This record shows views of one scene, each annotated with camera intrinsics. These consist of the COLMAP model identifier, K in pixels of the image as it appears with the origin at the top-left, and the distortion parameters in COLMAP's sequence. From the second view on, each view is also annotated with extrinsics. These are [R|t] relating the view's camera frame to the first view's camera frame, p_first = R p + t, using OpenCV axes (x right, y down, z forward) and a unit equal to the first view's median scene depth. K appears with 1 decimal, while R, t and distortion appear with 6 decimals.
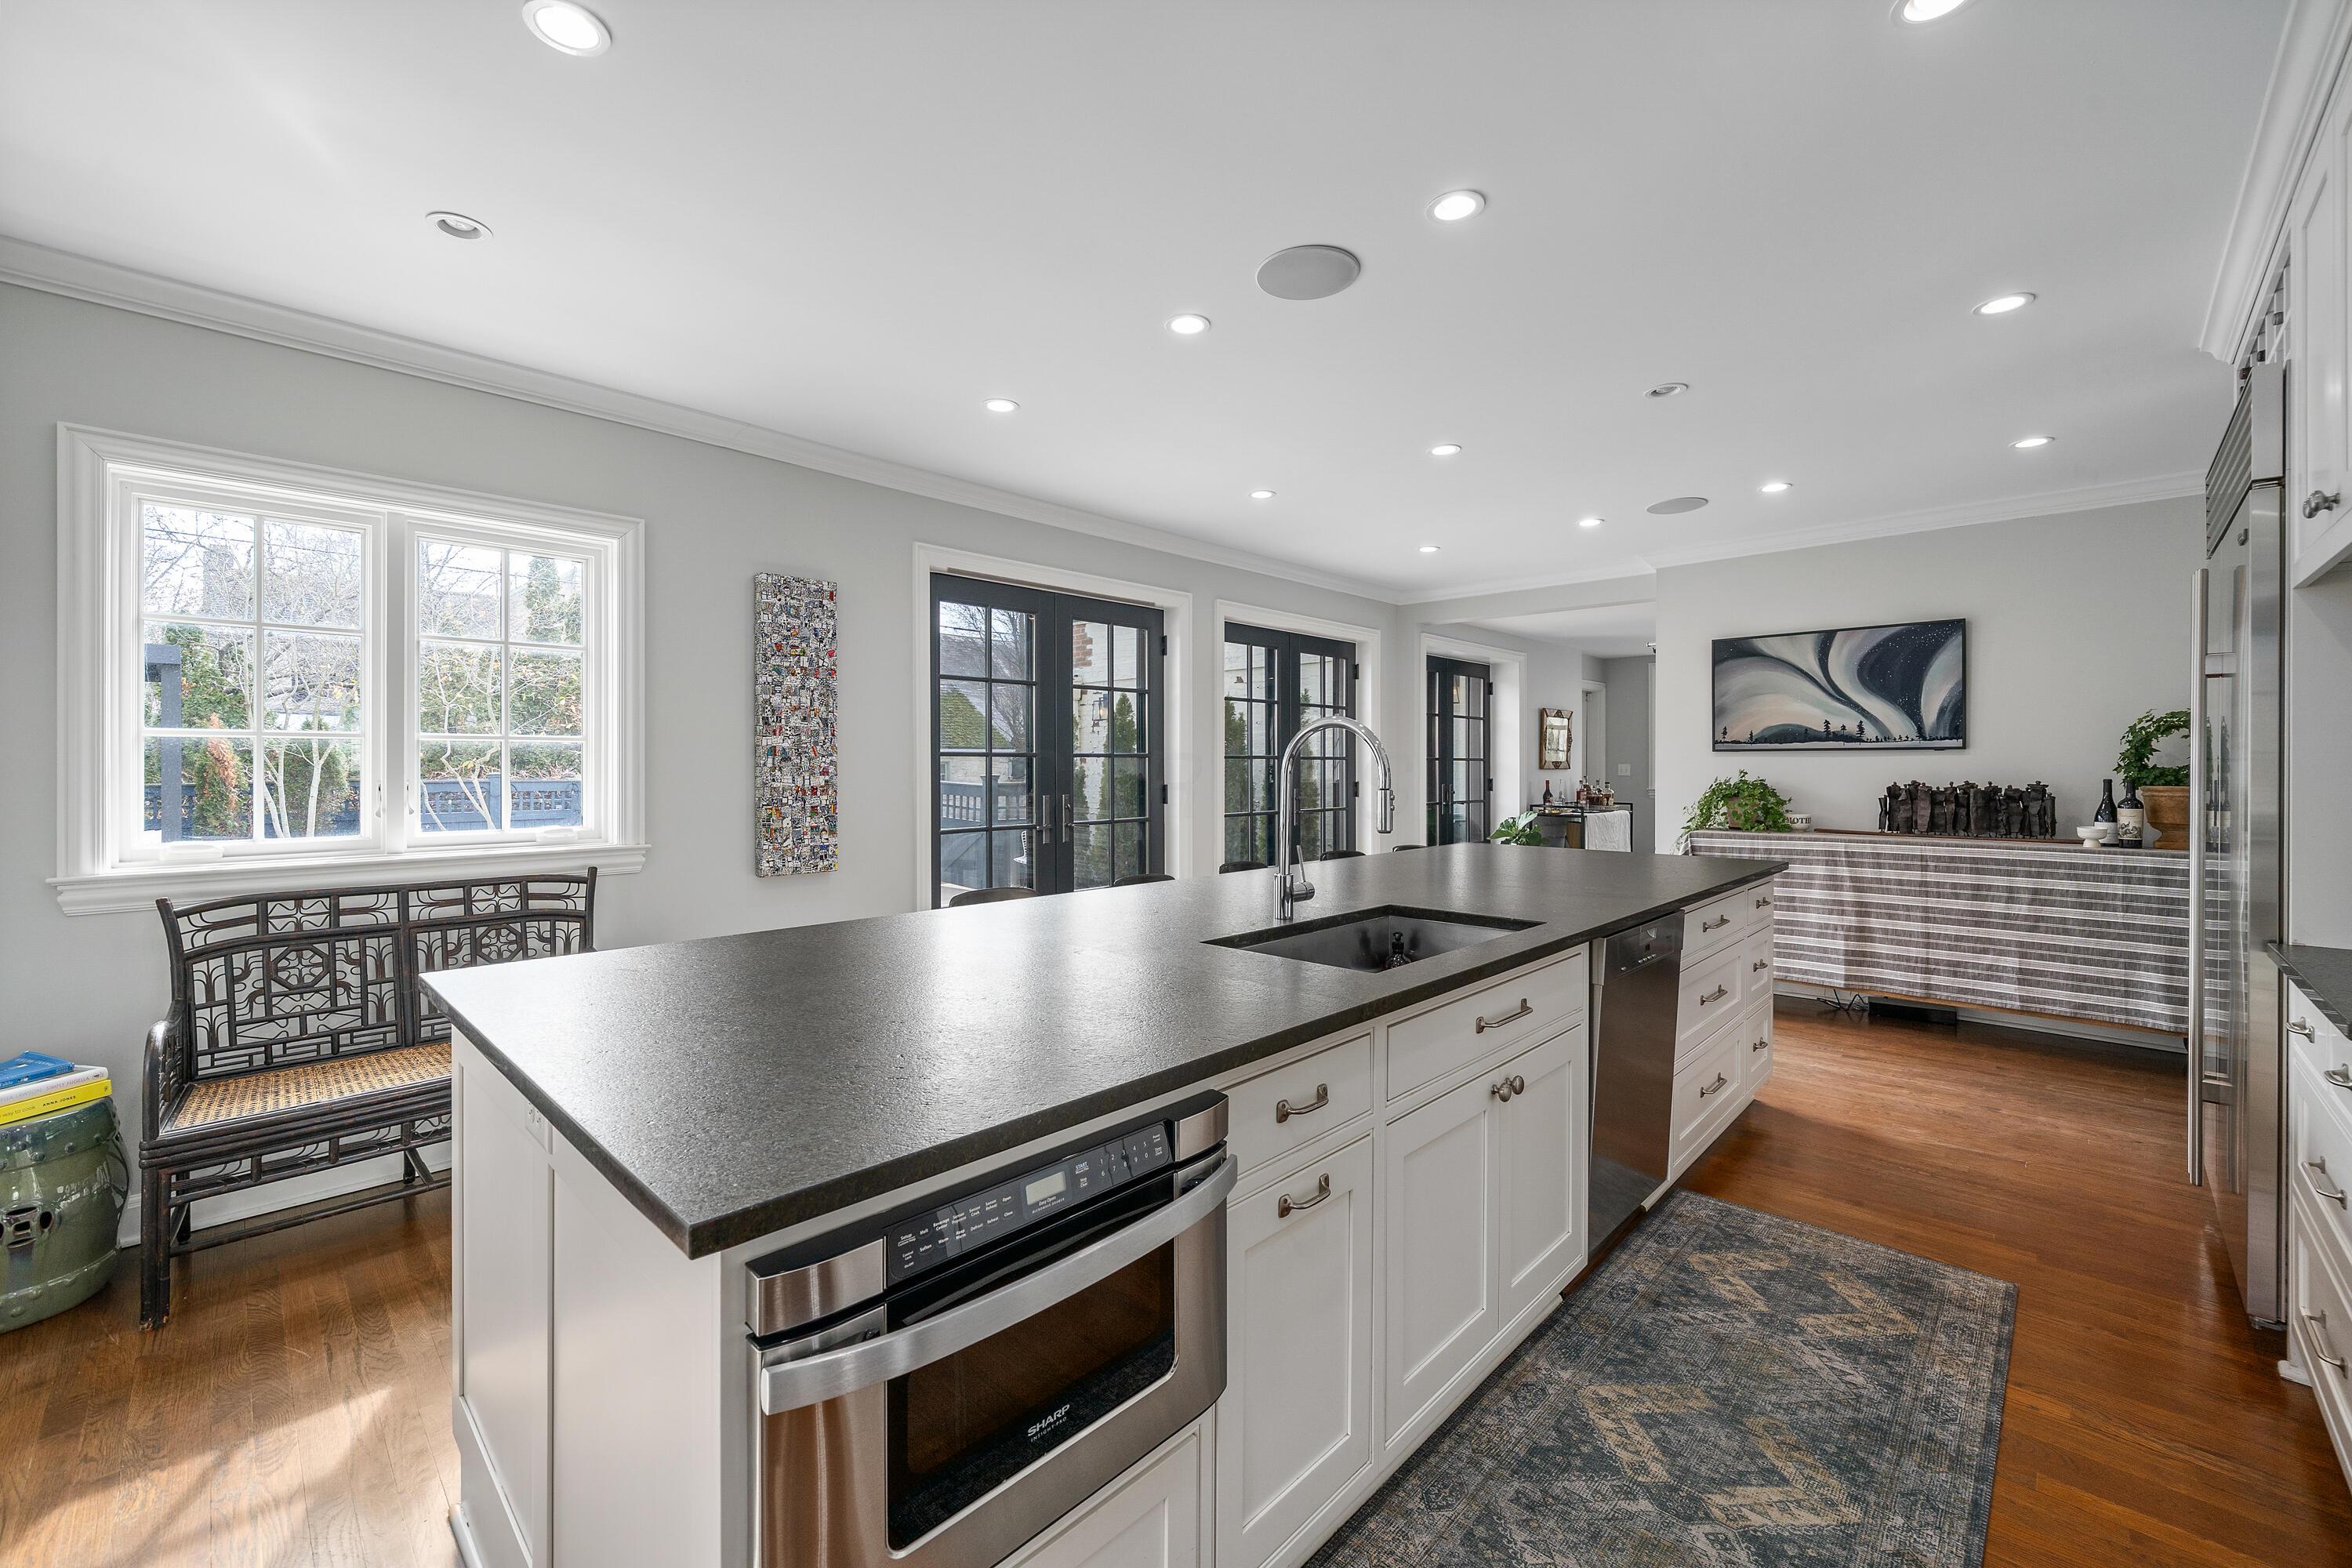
lens RADIAL K [[955.0, 0, 1170.4], [0, 955.0, 767.5], [0, 0, 1]] dist [0.000853, -0.000012]
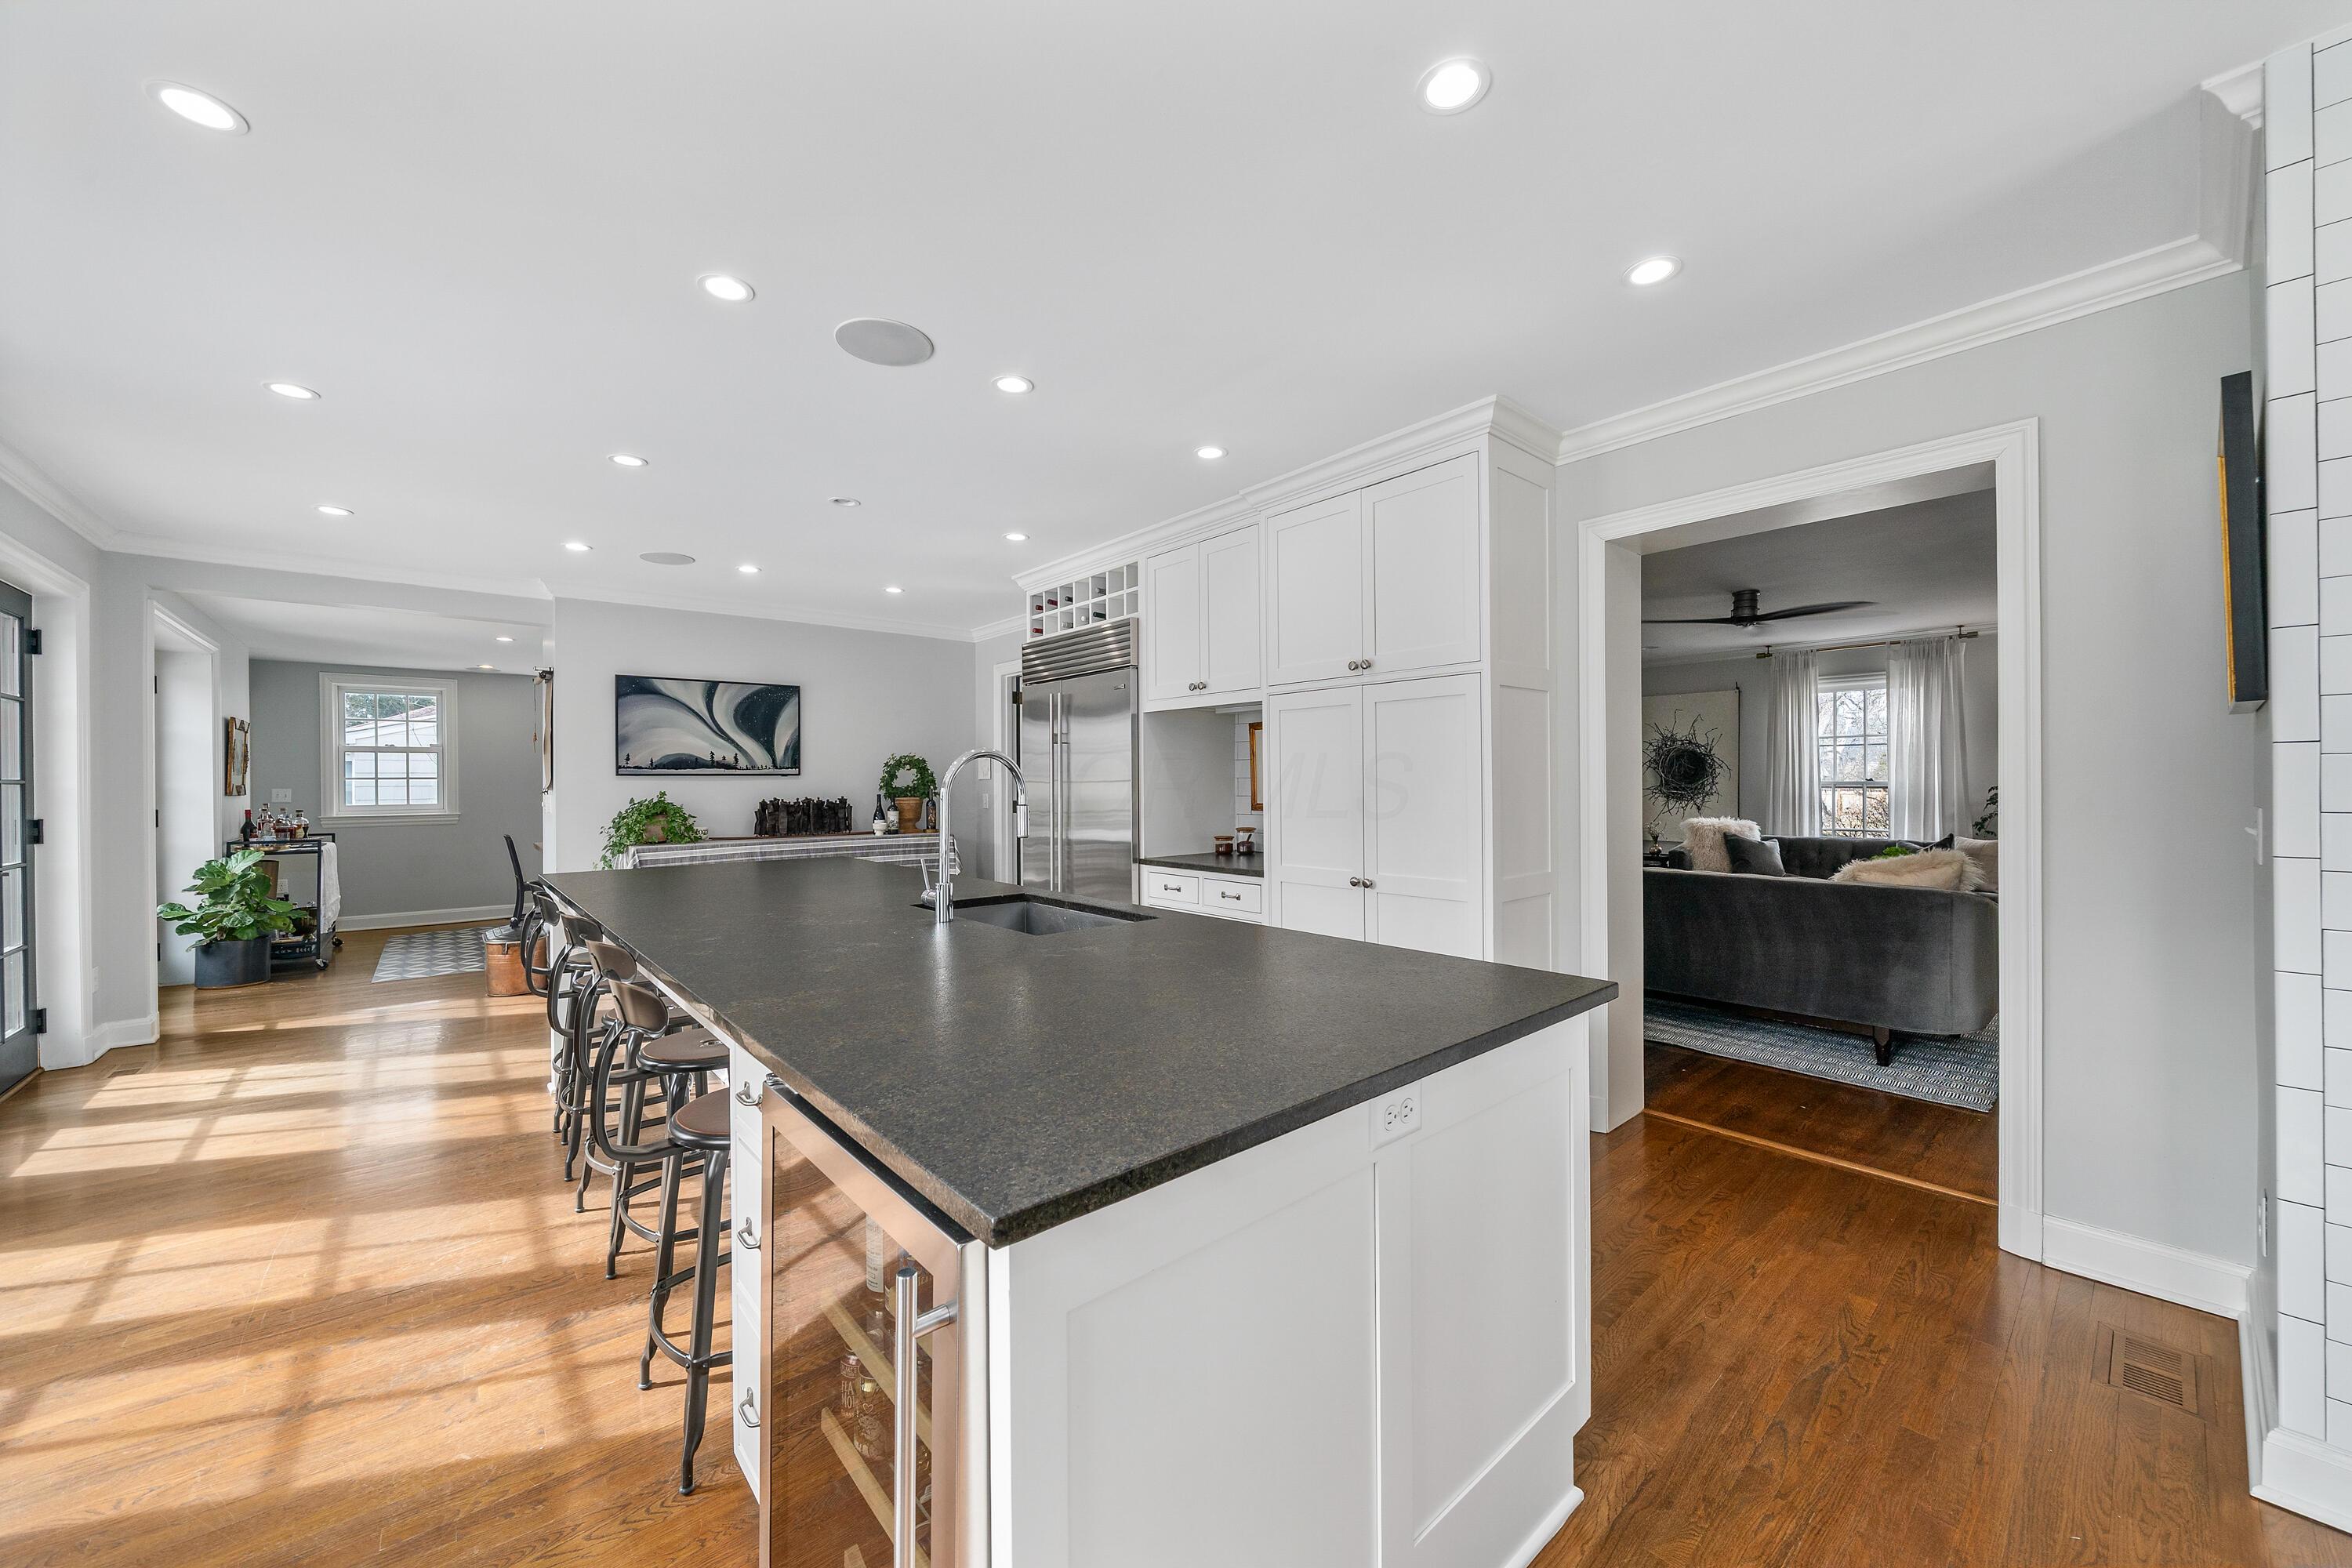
lens RADIAL K [[884.3, 0, 1171.9], [0, 884.3, 784.1], [0, 0, 1]] dist [-0.004068, 0.000052]
pose [[0.084155, -0.002641, 0.996449, -0.442930], [0.010005, 0.999948, 0.001806, -0.002762], [-0.996402, 0.009817, 0.084177, 0.306985]]
